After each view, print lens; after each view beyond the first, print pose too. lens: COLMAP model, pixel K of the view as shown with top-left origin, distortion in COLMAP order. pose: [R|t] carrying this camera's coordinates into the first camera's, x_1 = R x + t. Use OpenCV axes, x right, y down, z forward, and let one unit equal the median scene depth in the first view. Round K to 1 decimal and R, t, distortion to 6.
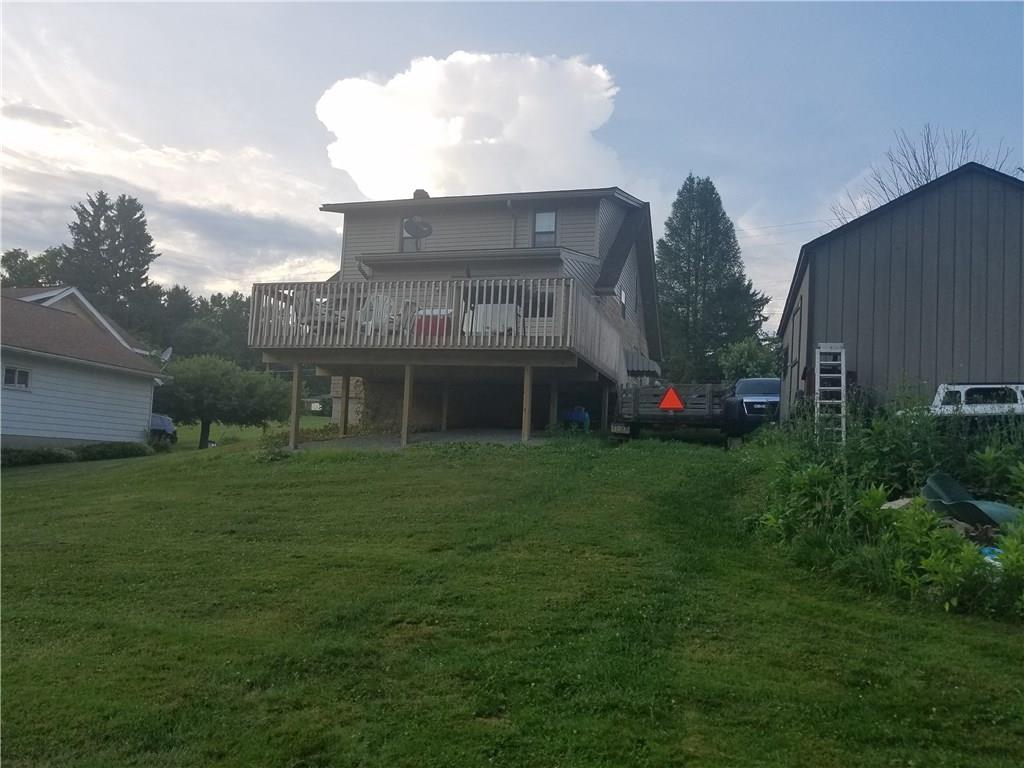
lens RADIAL K [[779.2, 0, 512.0], [0, 779.2, 384.0], [0, 0, 1]] dist [-0.002903, -0.001285]
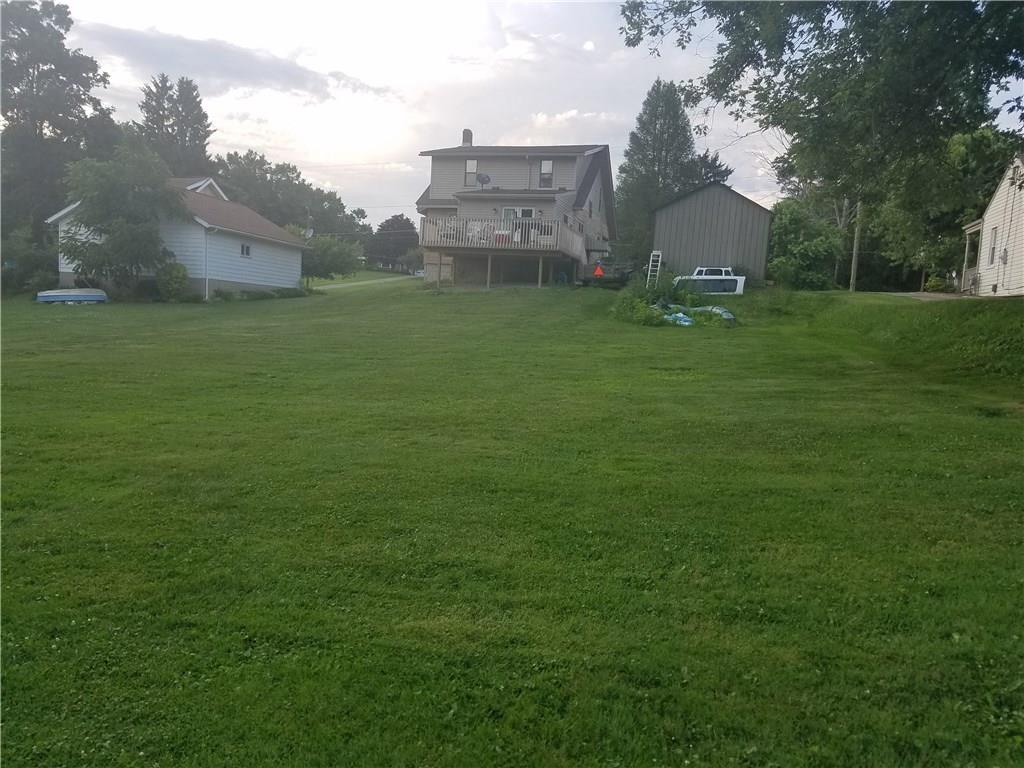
lens RADIAL K [[776.9, 0, 513.9], [0, 776.9, 408.4], [0, 0, 1]] dist [-0.003797, -0.000255]
pose [[0.999779, 0.006449, 0.020001, -0.063273], [-0.010650, 0.975965, 0.217666, -0.049929], [-0.018116, -0.217831, 0.975818, -0.842778]]
